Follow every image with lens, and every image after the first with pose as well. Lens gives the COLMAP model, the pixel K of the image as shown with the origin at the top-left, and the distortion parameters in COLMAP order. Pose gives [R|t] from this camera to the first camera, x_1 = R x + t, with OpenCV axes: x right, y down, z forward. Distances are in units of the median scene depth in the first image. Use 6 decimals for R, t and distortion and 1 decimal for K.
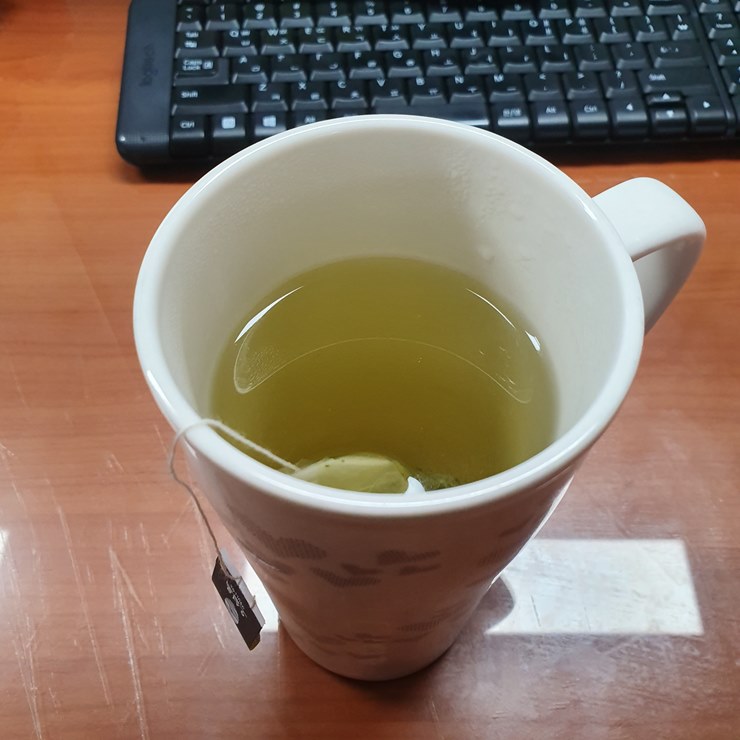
lens RADIAL K [[806.0, 0, 368.8], [0, 806.0, 368.8], [0, 0, 1]] dist [0.009136, 0.000000]
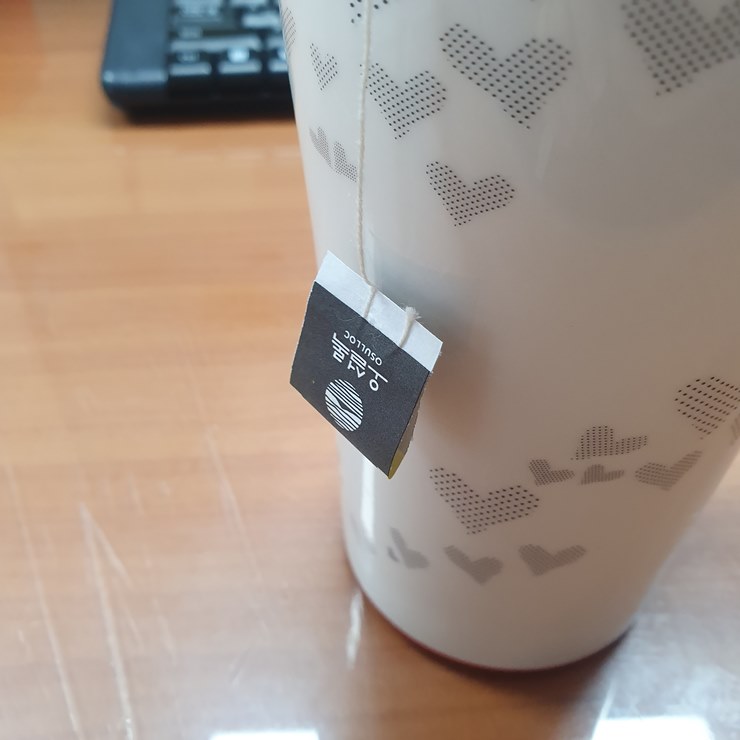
lens RADIAL K [[806.0, 0, 371.3], [0, 806.0, 371.3], [0, 0, 1]] dist [0.009136, 0.000000]
pose [[0.997790, -0.024850, 0.061620, -0.129757], [0.038346, 0.972757, -0.228633, 0.282332], [-0.054260, 0.230491, 0.971561, 0.341733]]
